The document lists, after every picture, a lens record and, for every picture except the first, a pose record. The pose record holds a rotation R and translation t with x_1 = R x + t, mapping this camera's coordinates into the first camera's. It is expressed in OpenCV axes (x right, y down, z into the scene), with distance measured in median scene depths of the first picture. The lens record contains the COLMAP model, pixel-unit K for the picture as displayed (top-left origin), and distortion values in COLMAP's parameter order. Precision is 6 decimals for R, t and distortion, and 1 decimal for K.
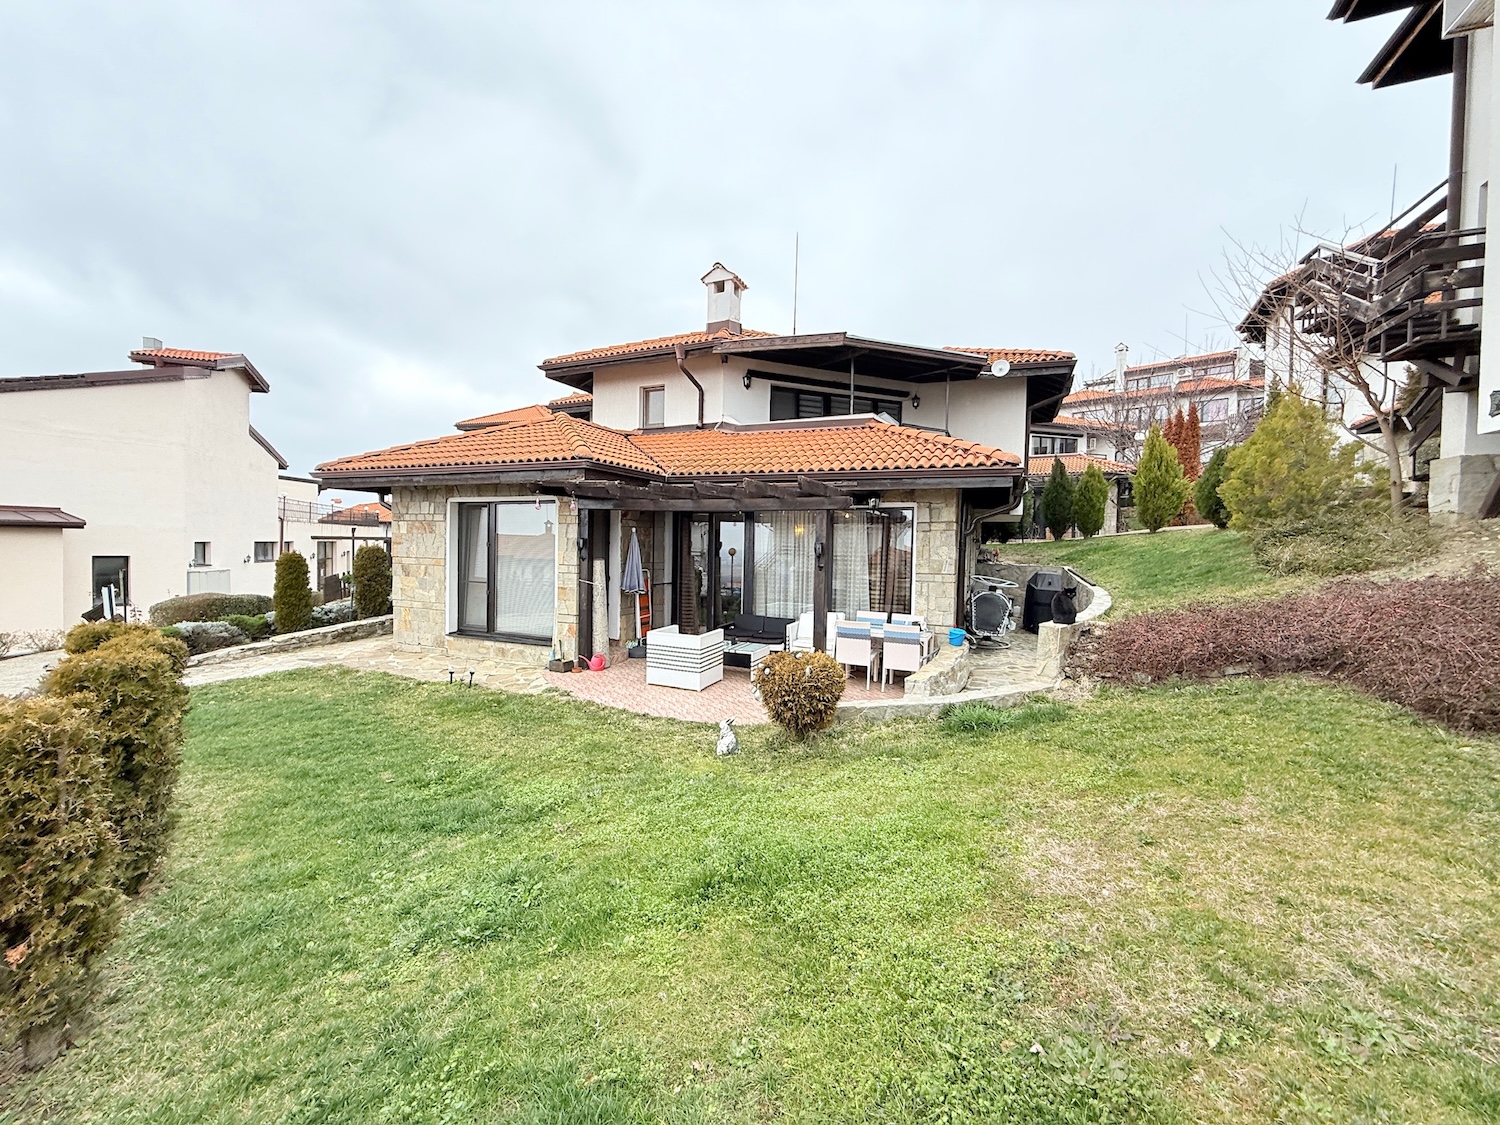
lens RADIAL K [[589.1, 0, 744.3], [0, 589.1, 557.8], [0, 0, 1]] dist [-0.001738, 0.000498]
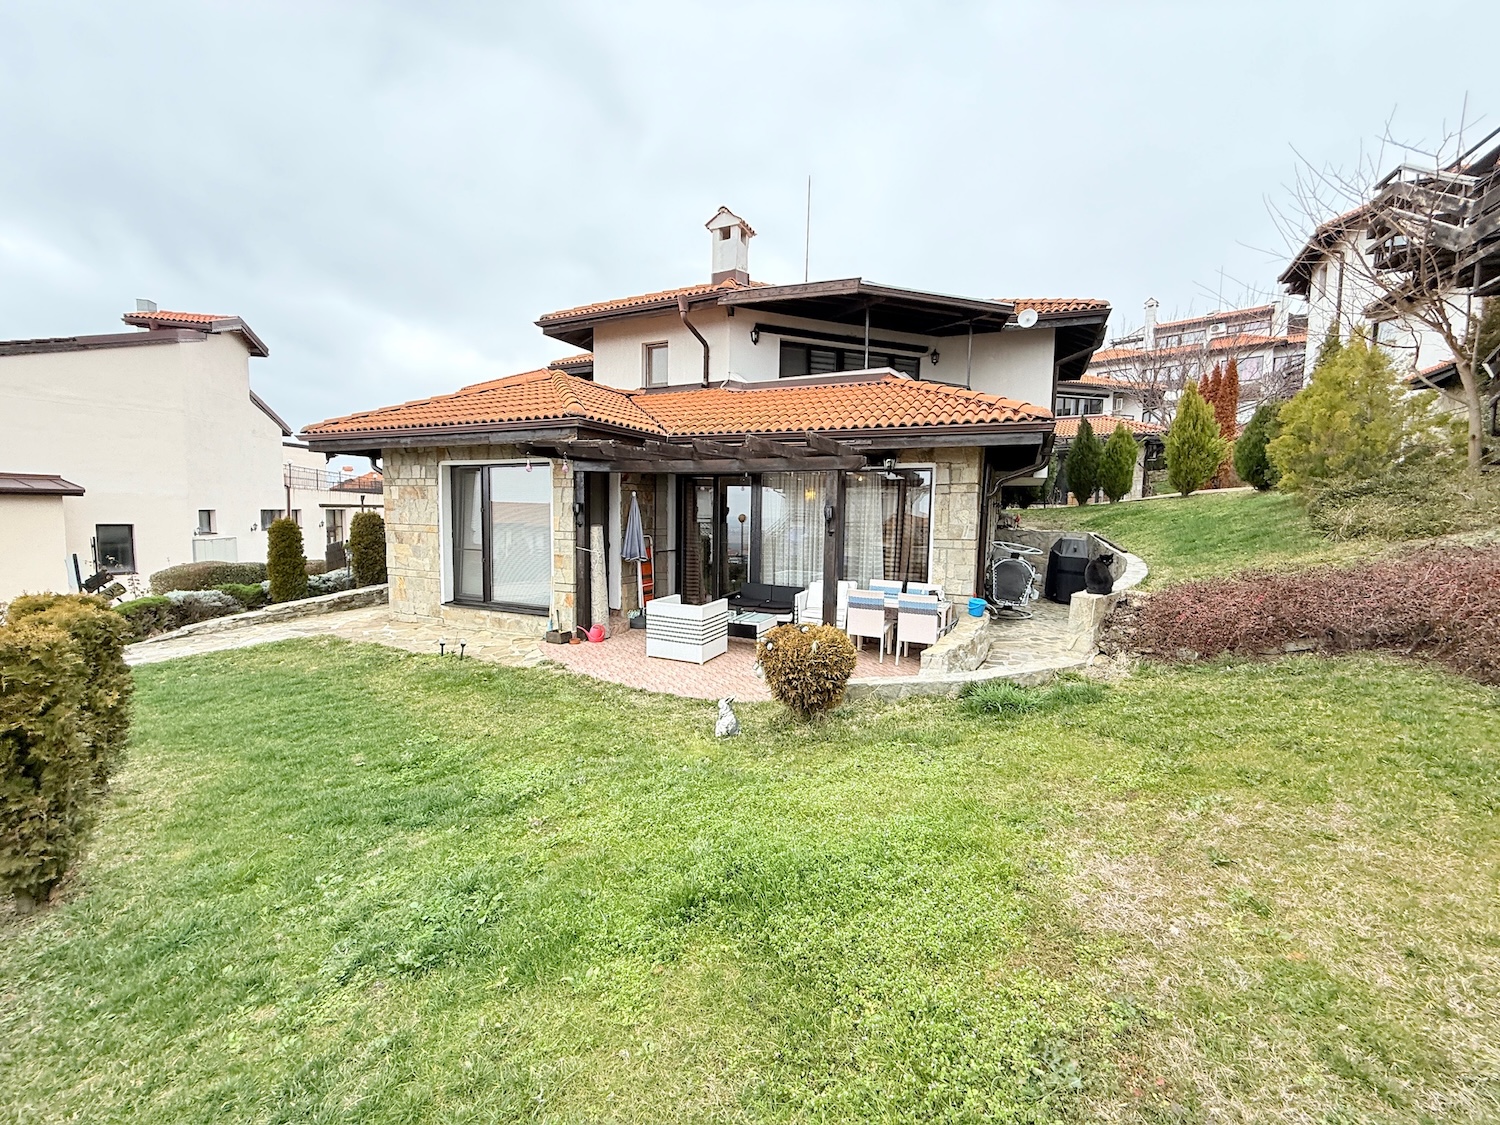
lens RADIAL K [[589.1, 0, 745.2], [0, 589.1, 557.2], [0, 0, 1]] dist [-0.001738, 0.000498]
pose [[0.999775, -0.001527, -0.021166, 0.013350], [0.002669, 0.998536, 0.054024, 0.003876], [0.021052, -0.054068, 0.998315, 0.065795]]
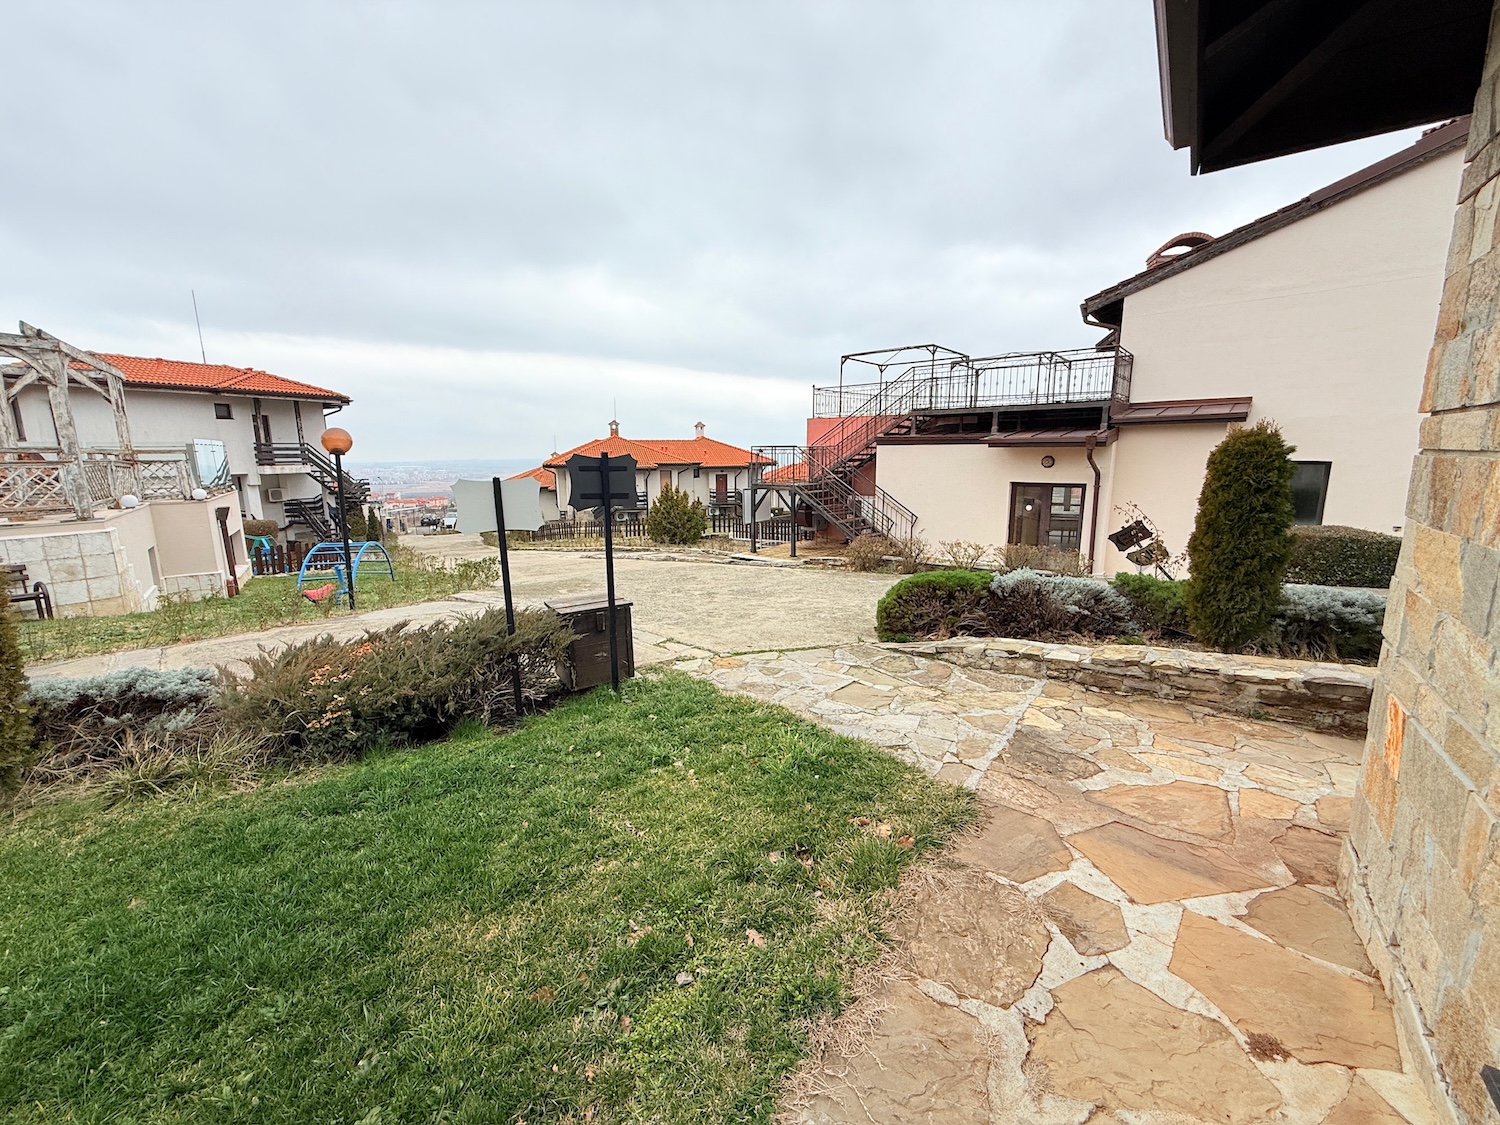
lens RADIAL K [[589.1, 0, 745.4], [0, 589.1, 566.4], [0, 0, 1]] dist [-0.001738, 0.000498]
pose [[-0.223629, 0.166225, -0.960395, -0.486559], [-0.018456, 0.984451, 0.174686, 0.022855], [0.974500, 0.056790, -0.217084, 1.107029]]
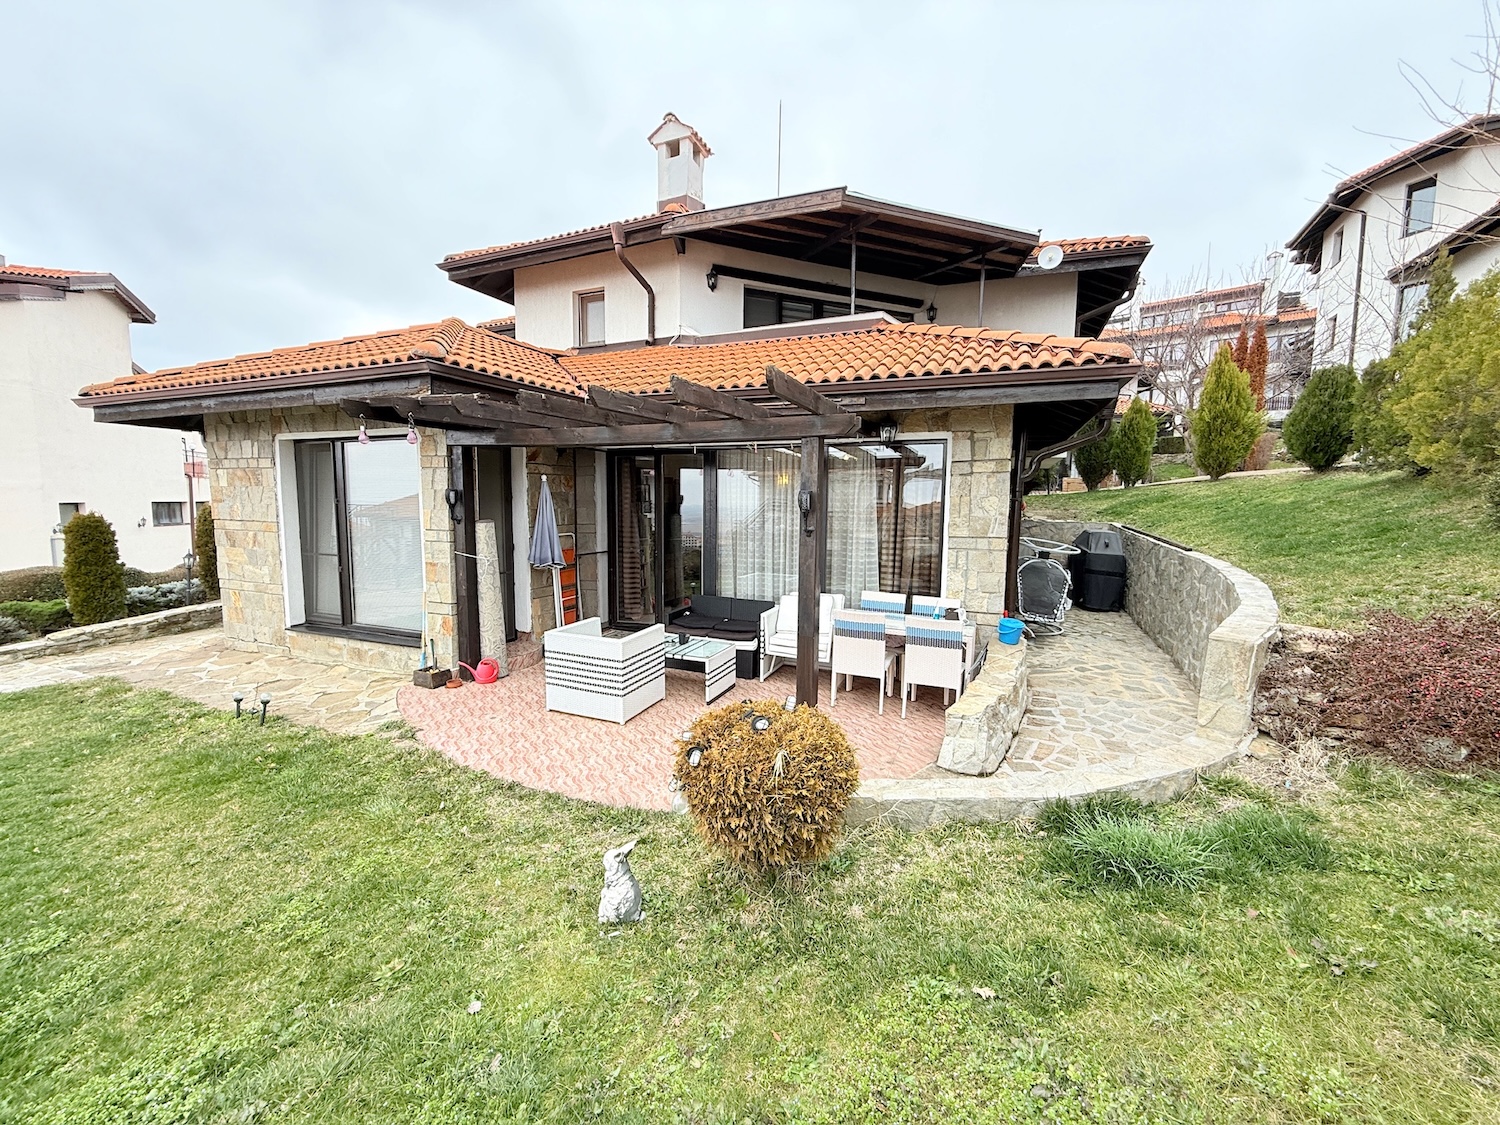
lens RADIAL K [[589.1, 0, 747.5], [0, 589.1, 558.6], [0, 0, 1]] dist [-0.001738, 0.000498]
pose [[0.999732, -0.011547, 0.020086, 0.048659], [0.010001, 0.997100, 0.075445, -0.002599], [-0.020899, -0.075224, 0.996948, 0.356200]]
